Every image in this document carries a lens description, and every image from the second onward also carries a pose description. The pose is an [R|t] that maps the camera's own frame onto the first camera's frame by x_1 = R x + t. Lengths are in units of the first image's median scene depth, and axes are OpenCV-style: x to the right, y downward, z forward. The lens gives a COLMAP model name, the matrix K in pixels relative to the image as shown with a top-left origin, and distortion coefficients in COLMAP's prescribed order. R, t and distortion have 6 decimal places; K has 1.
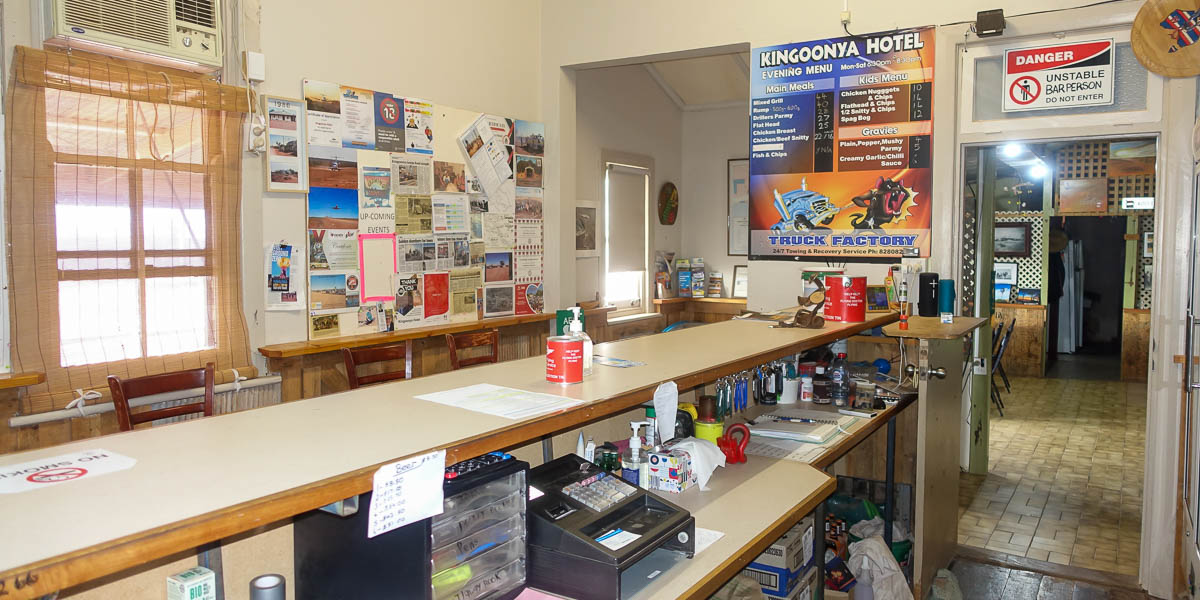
lens RADIAL K [[818.3, 0, 602.3], [0, 818.3, 284.2], [0, 0, 1]] dist [-0.000864, -0.002451]
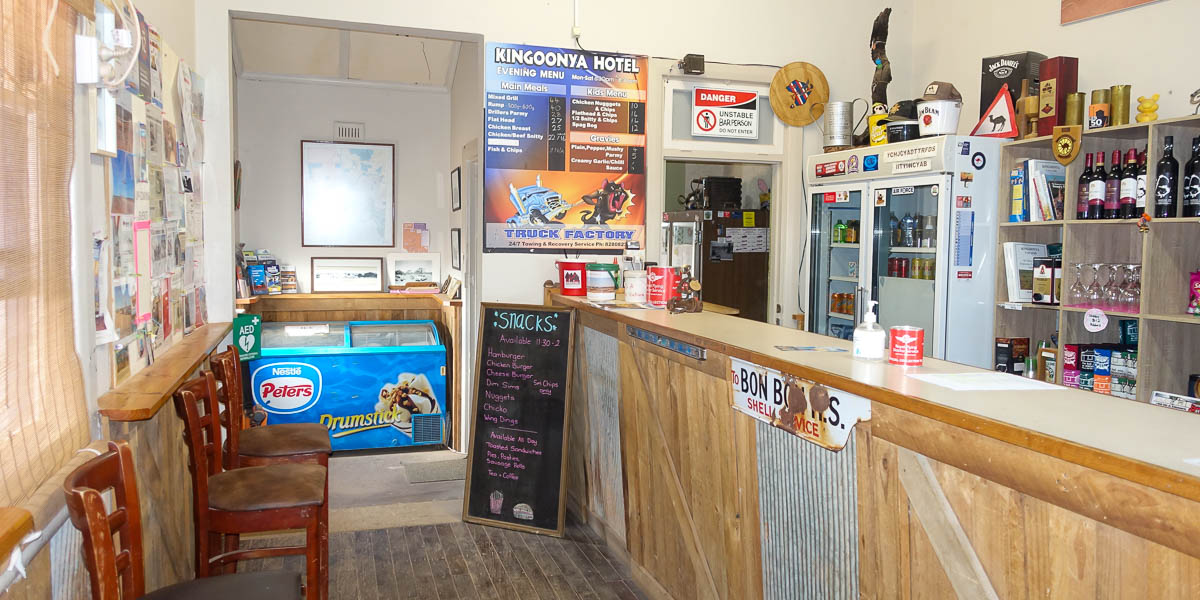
lens RADIAL K [[818.3, 0, 602.3], [0, 818.3, 284.2], [0, 0, 1]] dist [-0.000864, -0.002451]
pose [[0.631937, -0.042967, 0.773828, -0.547374], [0.028868, 0.999074, 0.031899, -0.020356], [-0.774482, 0.002181, 0.632592, 0.274282]]
